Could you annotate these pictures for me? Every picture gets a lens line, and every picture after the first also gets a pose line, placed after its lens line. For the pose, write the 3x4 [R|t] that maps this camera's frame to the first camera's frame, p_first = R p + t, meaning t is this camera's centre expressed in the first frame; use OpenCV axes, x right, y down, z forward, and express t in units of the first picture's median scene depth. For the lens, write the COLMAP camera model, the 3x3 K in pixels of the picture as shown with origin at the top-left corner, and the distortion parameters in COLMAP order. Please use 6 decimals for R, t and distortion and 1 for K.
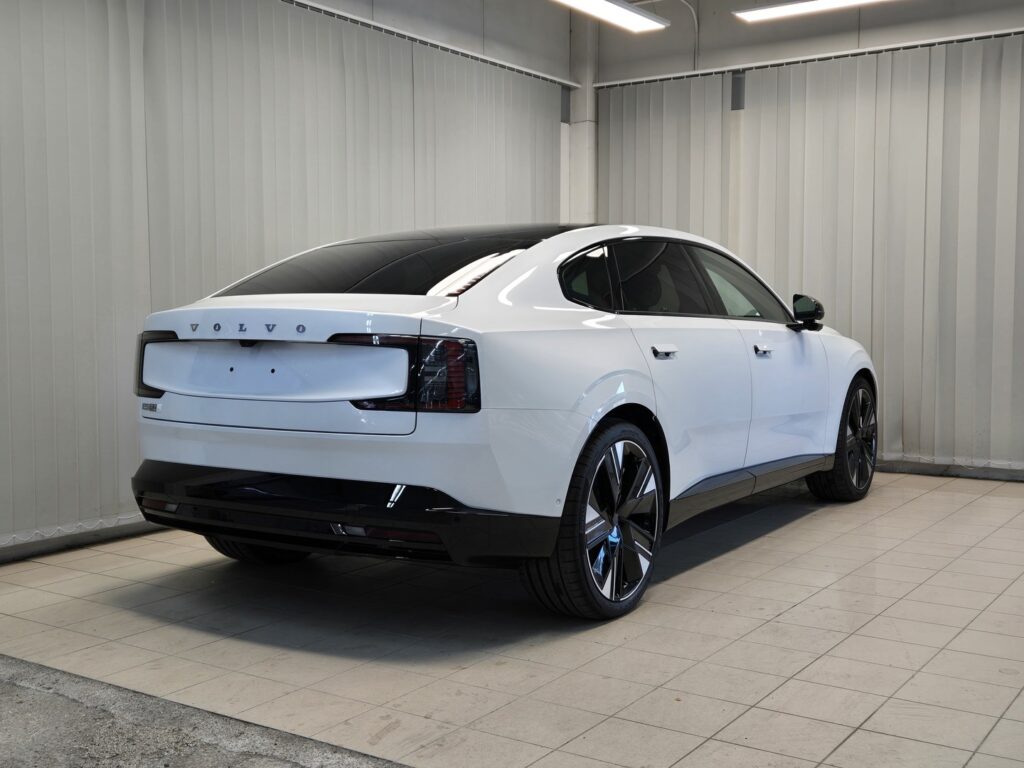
lens RADIAL K [[1161.3, 0, 517.6], [0, 1161.3, 387.9], [0, 0, 1]] dist [0.084778, 0.009364]
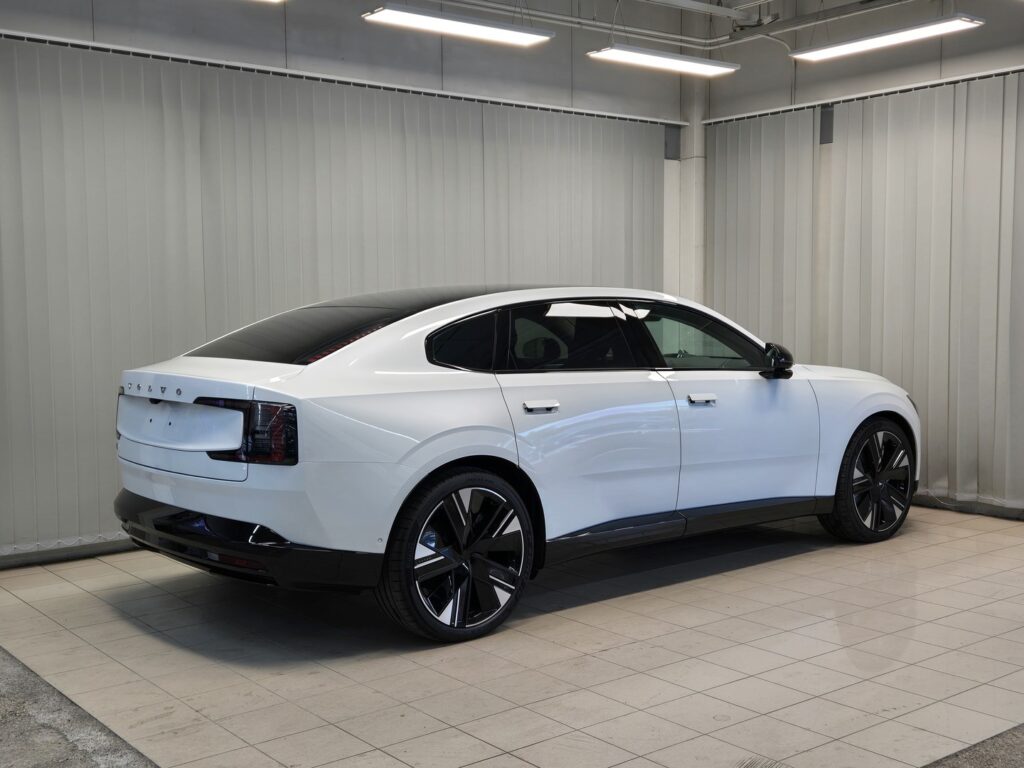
lens RADIAL K [[1169.4, 0, 530.0], [0, 1169.4, 404.8], [0, 0, 1]] dist [0.089275, -0.025056]
pose [[0.956702, 0.020643, -0.290335, 0.450304], [-0.015434, 0.999676, 0.020219, -0.057002], [0.290659, -0.014863, 0.956711, -0.080572]]
